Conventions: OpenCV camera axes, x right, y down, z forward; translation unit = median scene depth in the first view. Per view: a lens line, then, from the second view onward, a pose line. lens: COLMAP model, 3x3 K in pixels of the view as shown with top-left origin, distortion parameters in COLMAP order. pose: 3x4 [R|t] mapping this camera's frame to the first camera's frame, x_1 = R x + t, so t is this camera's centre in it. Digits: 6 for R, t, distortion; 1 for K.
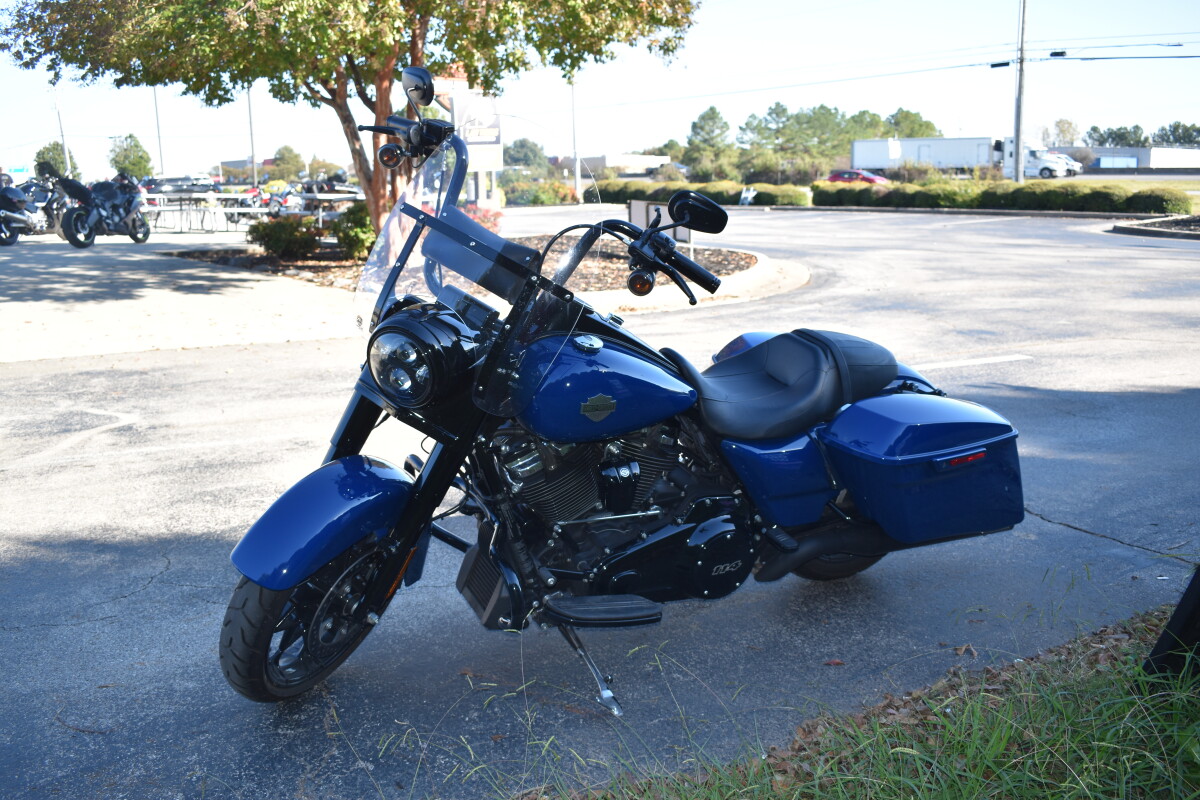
lens RADIAL K [[1116.0, 0, 600.0], [0, 1116.0, 400.0], [0, 0, 1]] dist [-0.076250, -0.000420]
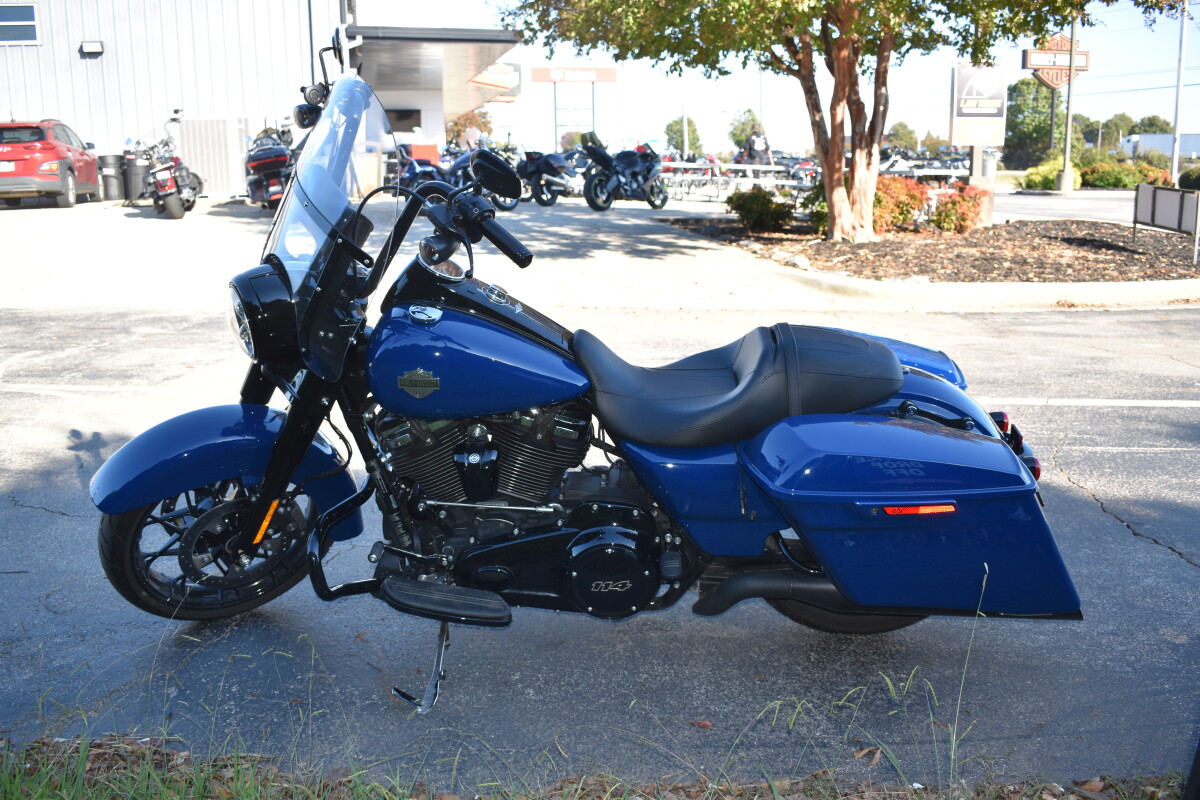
lens RADIAL K [[1116.0, 0, 600.0], [0, 1116.0, 400.0], [0, 0, 1]] dist [-0.076250, -0.000420]
pose [[0.859749, 0.116876, -0.497164, 0.097072], [-0.106563, 0.993089, 0.049181, -0.006694], [0.499476, 0.010696, 0.866261, 0.043307]]
